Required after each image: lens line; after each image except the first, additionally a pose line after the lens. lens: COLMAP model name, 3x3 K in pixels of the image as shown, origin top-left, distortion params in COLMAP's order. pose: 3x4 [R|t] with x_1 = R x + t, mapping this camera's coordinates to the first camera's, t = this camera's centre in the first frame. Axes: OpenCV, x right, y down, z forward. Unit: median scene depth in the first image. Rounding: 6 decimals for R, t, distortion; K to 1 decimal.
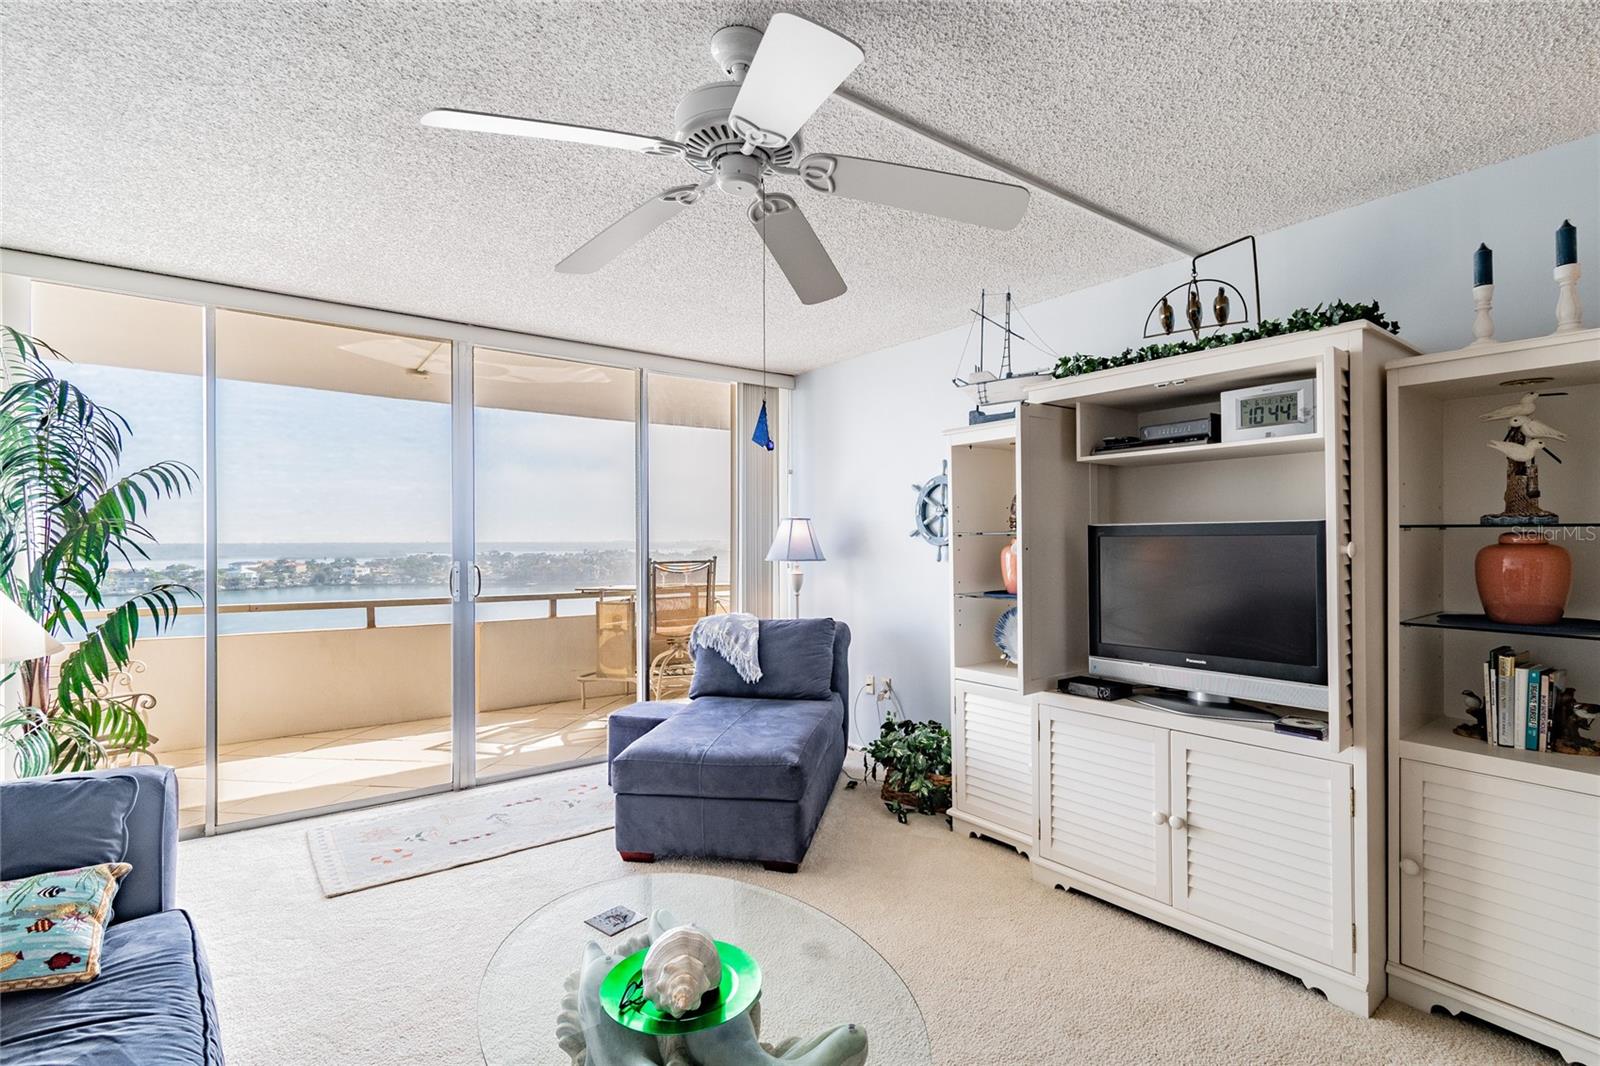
lens RADIAL K [[746.5, 0, 798.4], [0, 746.5, 538.6], [0, 0, 1]] dist [0.002778, 0.000448]
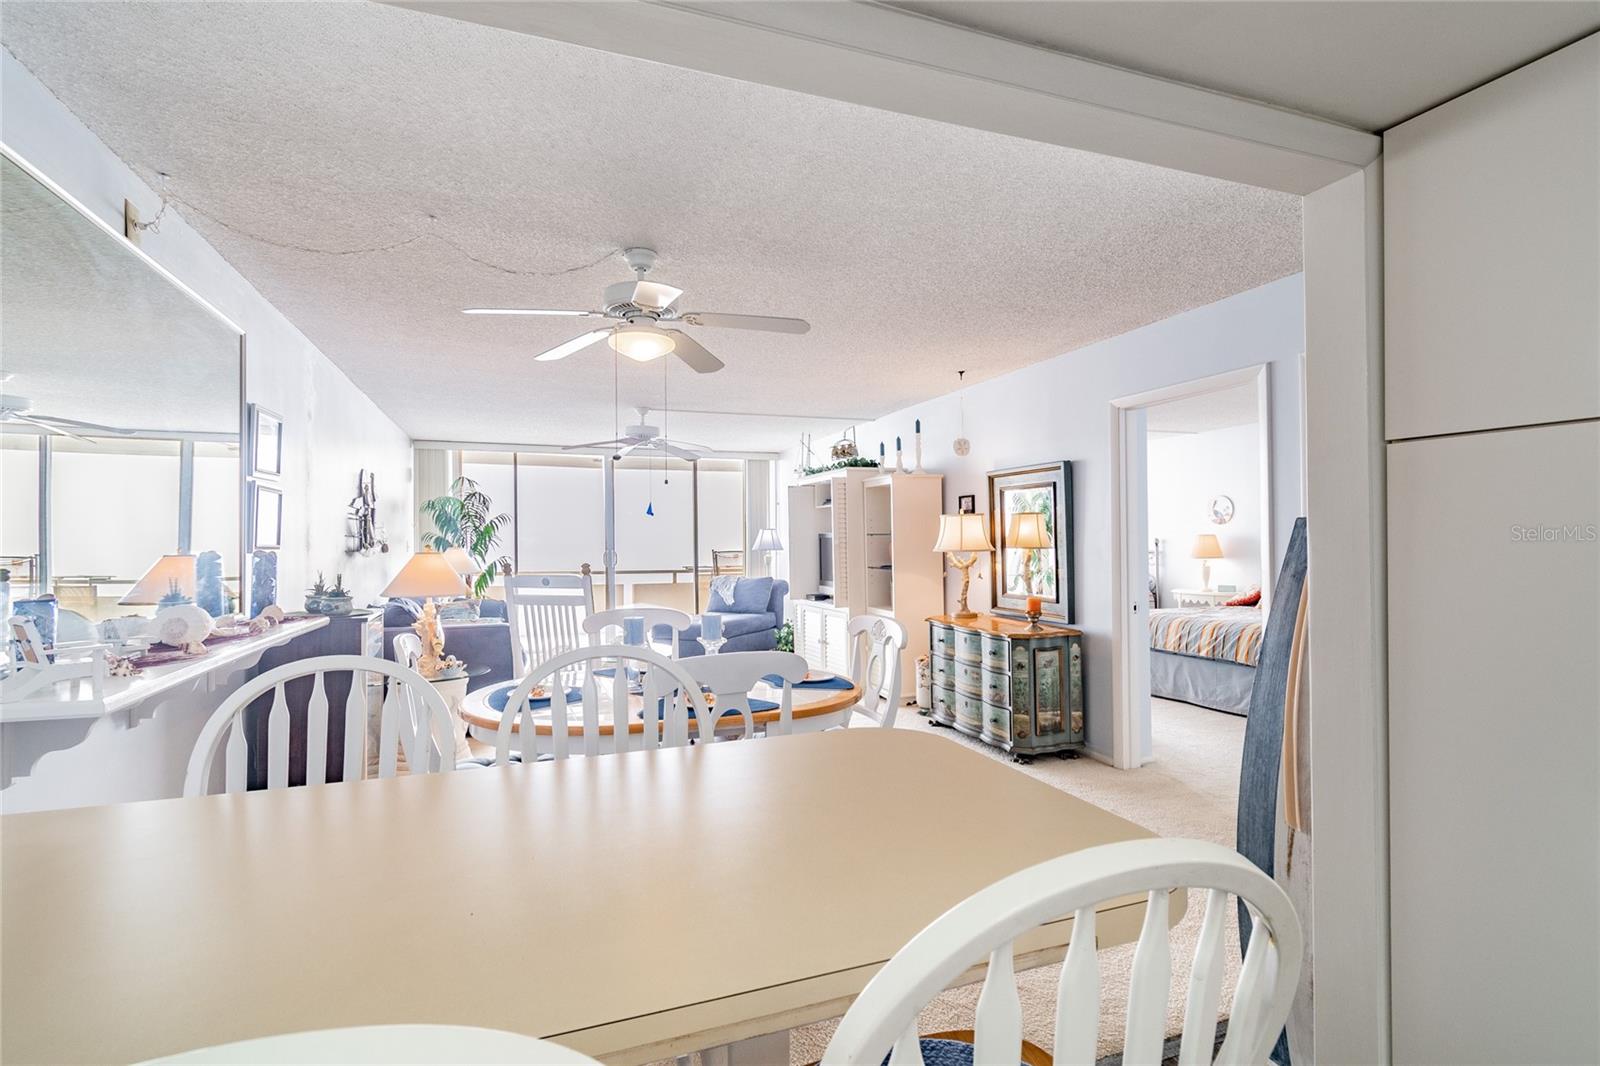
lens RADIAL K [[722.0, 0, 815.5], [0, 722.0, 537.8], [0, 0, 1]] dist [0.002504, 0.000145]
pose [[0.968147, -0.005857, -0.250314, 0.796628], [0.005987, 0.999982, -0.000241, -0.002129], [0.250311, -0.001265, 0.968165, -1.097110]]
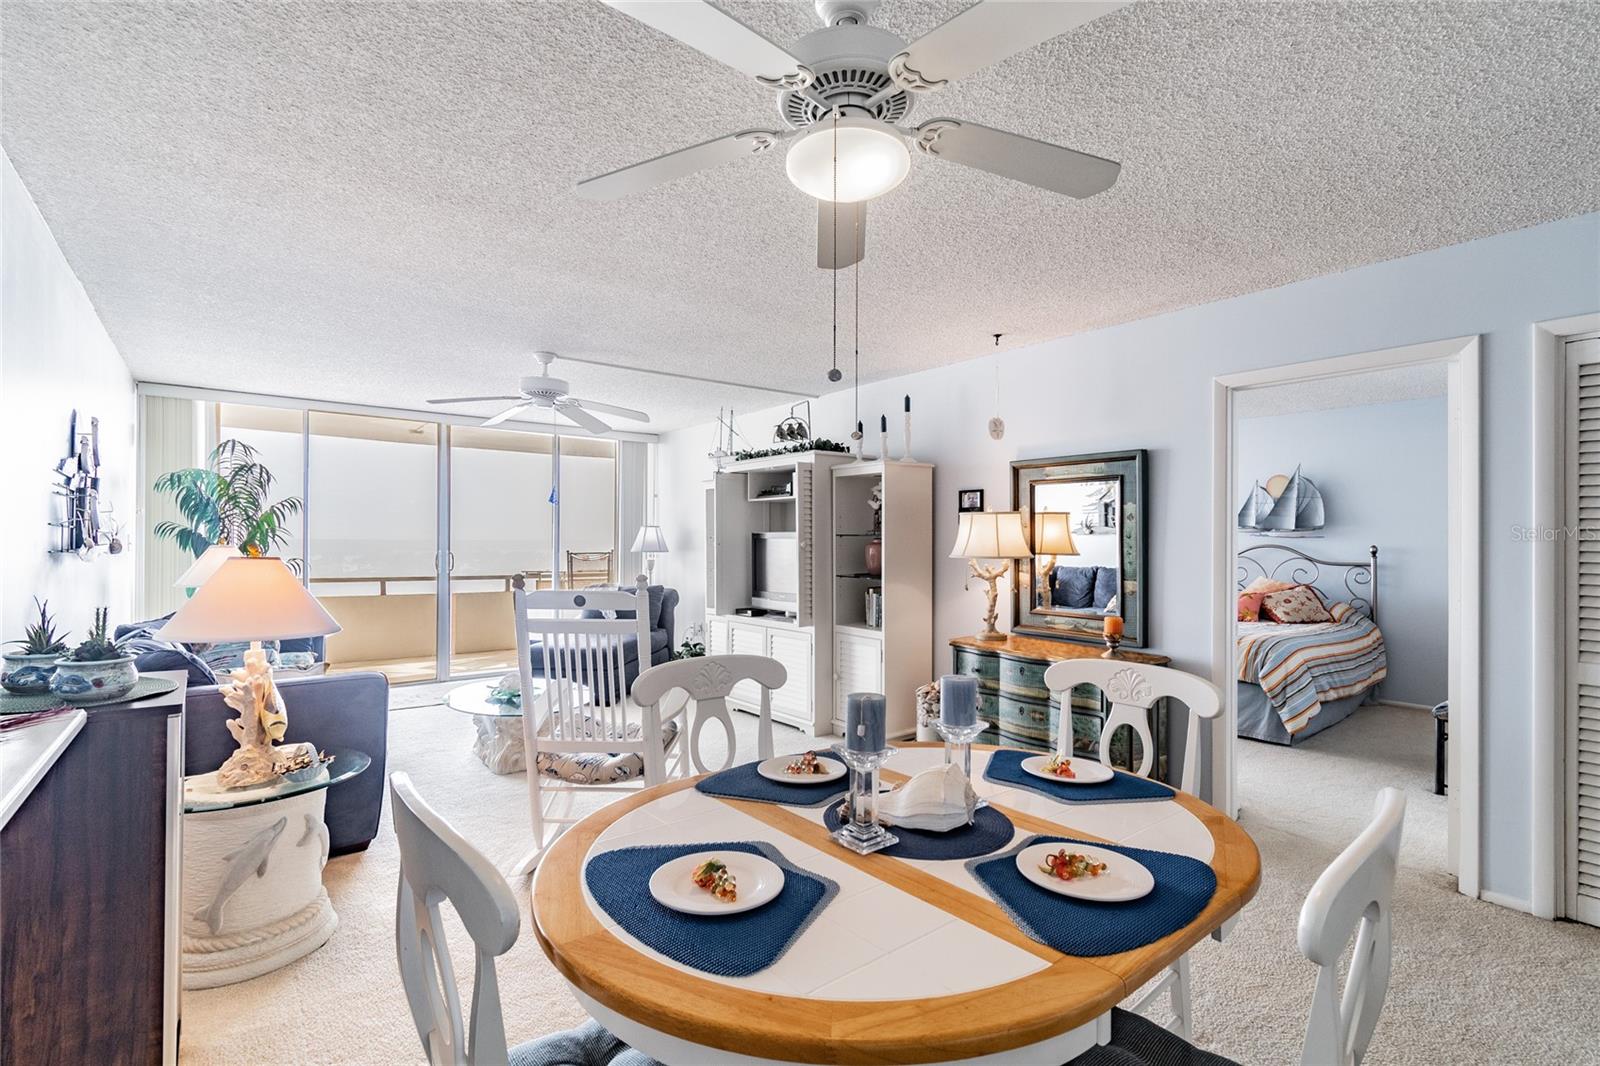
lens RADIAL K [[731.7, 0, 803.9], [0, 731.7, 535.4], [0, 0, 1]] dist [0.007474, -0.000293]
pose [[0.999592, 0.007796, 0.027472, 0.382392], [-0.007676, 0.999961, -0.004471, -0.002387], [-0.027506, 0.004259, 0.999613, -0.801530]]
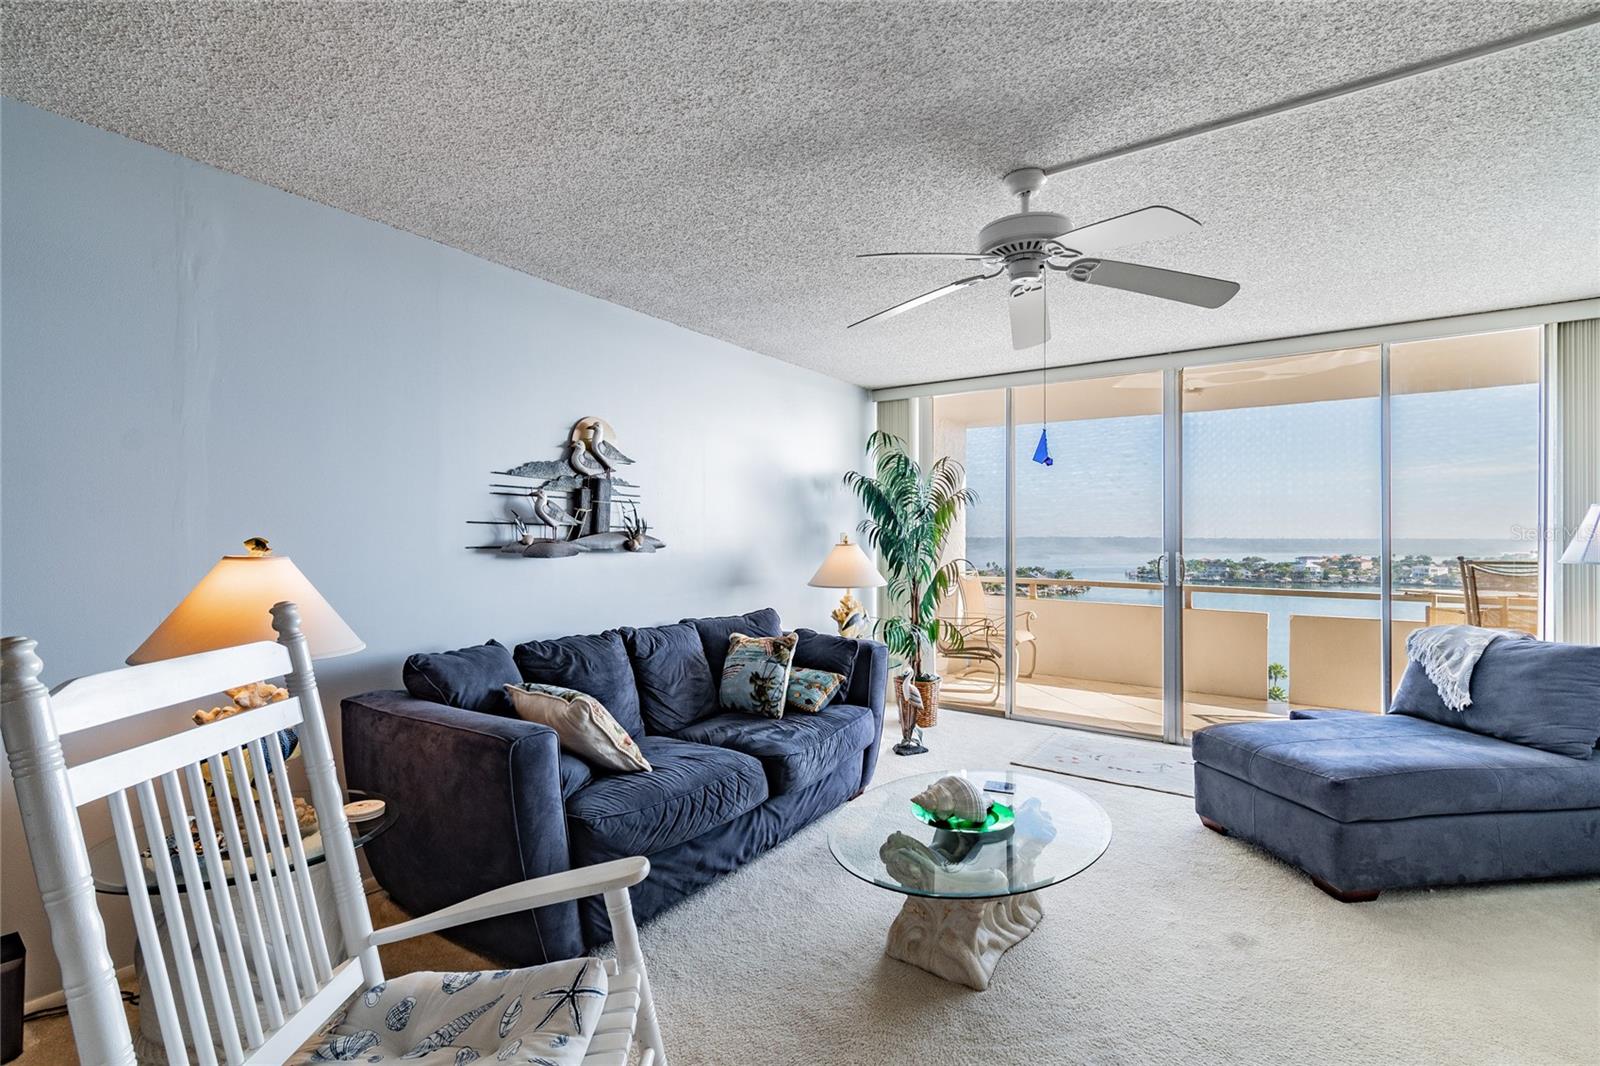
lens RADIAL K [[731.7, 0, 803.9], [0, 731.7, 535.4], [0, 0, 1]] dist [0.007474, -0.000293]
pose [[0.322049, 0.002235, -0.946720, 0.527830], [-0.000552, 0.999997, 0.002173, 0.002277], [0.946723, -0.000178, 0.322049, 0.081925]]
